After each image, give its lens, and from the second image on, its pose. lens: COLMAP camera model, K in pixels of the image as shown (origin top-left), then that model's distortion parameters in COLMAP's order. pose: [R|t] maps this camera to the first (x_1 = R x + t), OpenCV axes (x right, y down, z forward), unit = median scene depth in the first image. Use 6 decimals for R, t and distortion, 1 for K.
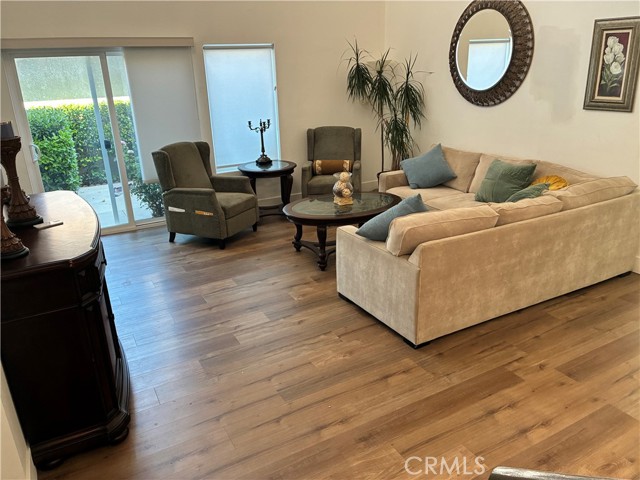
lens RADIAL K [[483.6, 0, 322.4], [0, 483.6, 238.2], [0, 0, 1]] dist [0.044743, -0.057536]
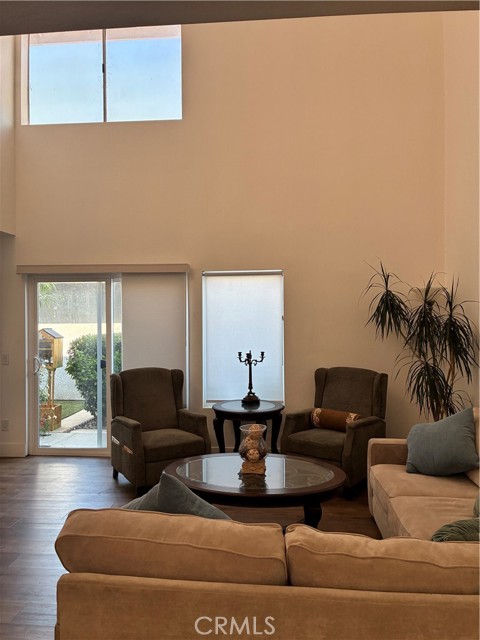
lens RADIAL K [[483.6, 0, 238.2], [0, 483.6, 317.4], [0, 0, 1]] dist [0.044743, -0.057536]
pose [[0.832870, 0.029322, -0.552692, 0.368004], [-0.205391, 0.943665, -0.259445, -0.086526], [0.513948, 0.329602, 0.791972, 0.340752]]
